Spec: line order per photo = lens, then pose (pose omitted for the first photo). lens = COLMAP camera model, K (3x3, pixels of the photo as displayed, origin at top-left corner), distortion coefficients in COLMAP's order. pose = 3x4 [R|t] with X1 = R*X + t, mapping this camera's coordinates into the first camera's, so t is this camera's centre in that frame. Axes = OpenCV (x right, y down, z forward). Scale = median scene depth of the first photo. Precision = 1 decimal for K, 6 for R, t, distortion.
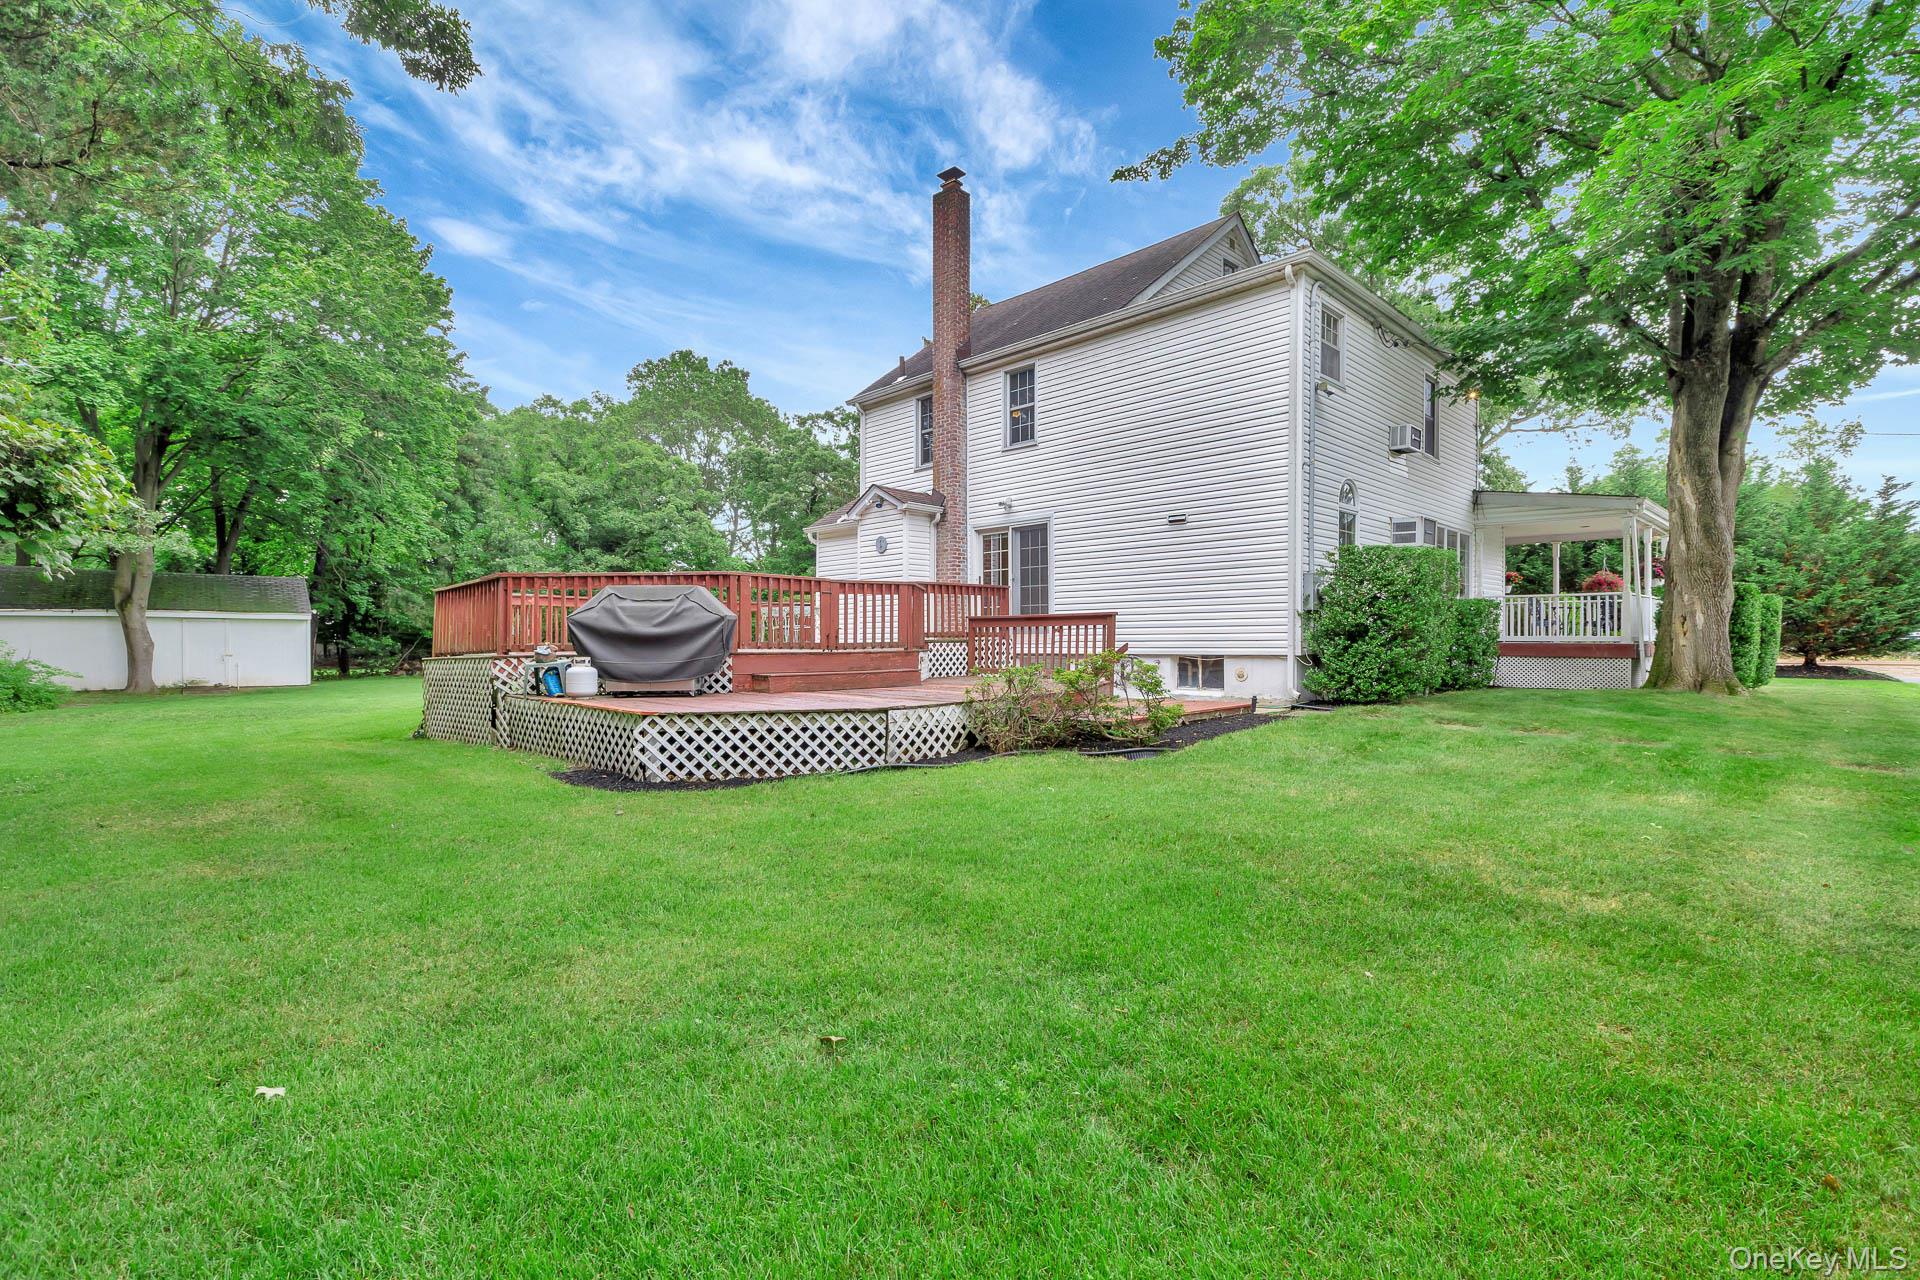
lens RADIAL K [[885.8, 0, 960.0], [0, 885.8, 640.0], [0, 0, 1]] dist [-0.000793, -0.000285]
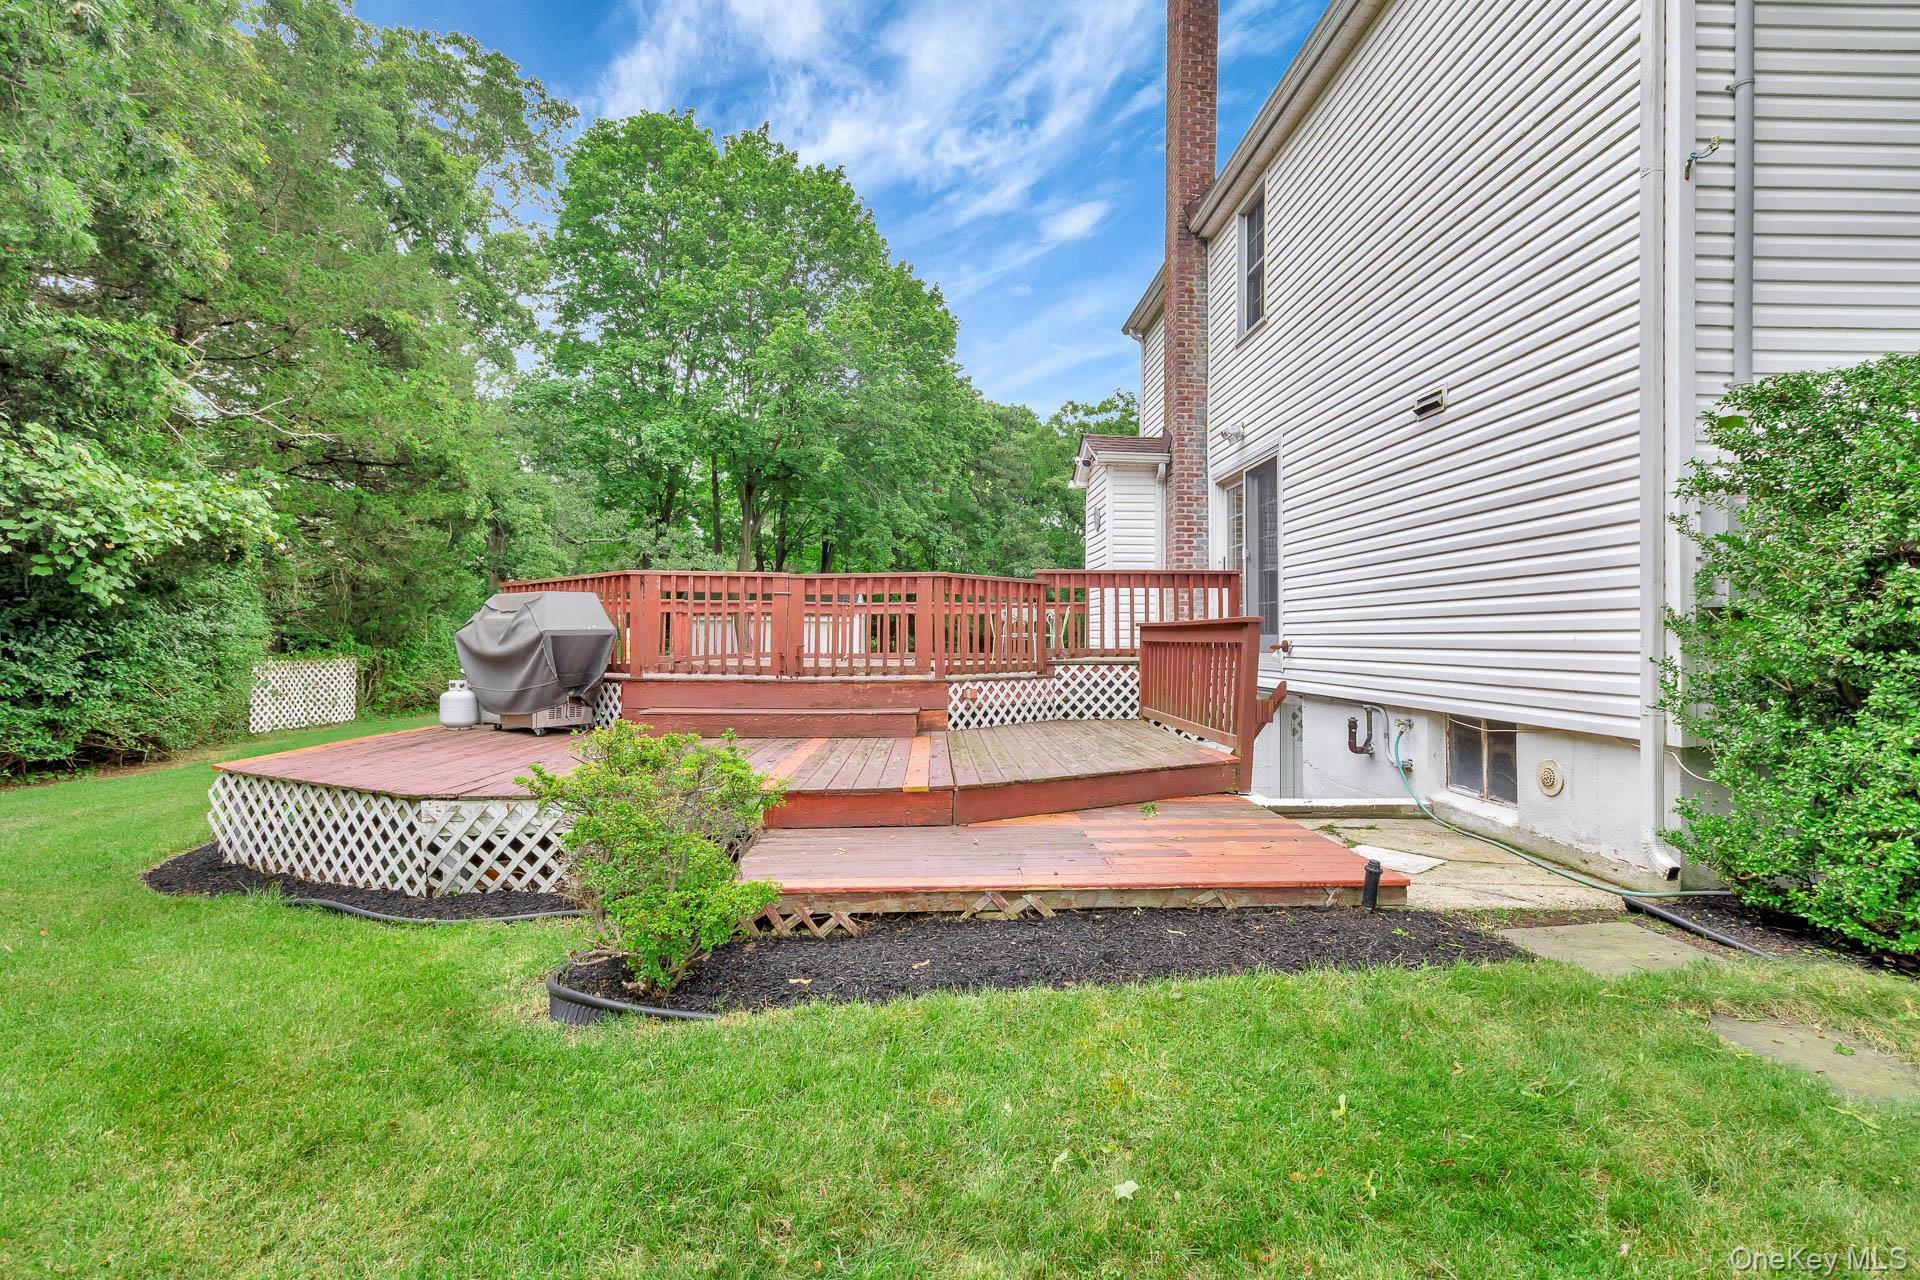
lens RADIAL K [[851.3, 0, 960.0], [0, 851.3, 640.0], [0, 0, 1]] dist [0.000063, -0.000051]
pose [[0.744098, 0.012222, -0.667959, 0.314936], [-0.006509, 0.999918, 0.011045, -0.019342], [0.668039, -0.003871, 0.744116, 0.466032]]
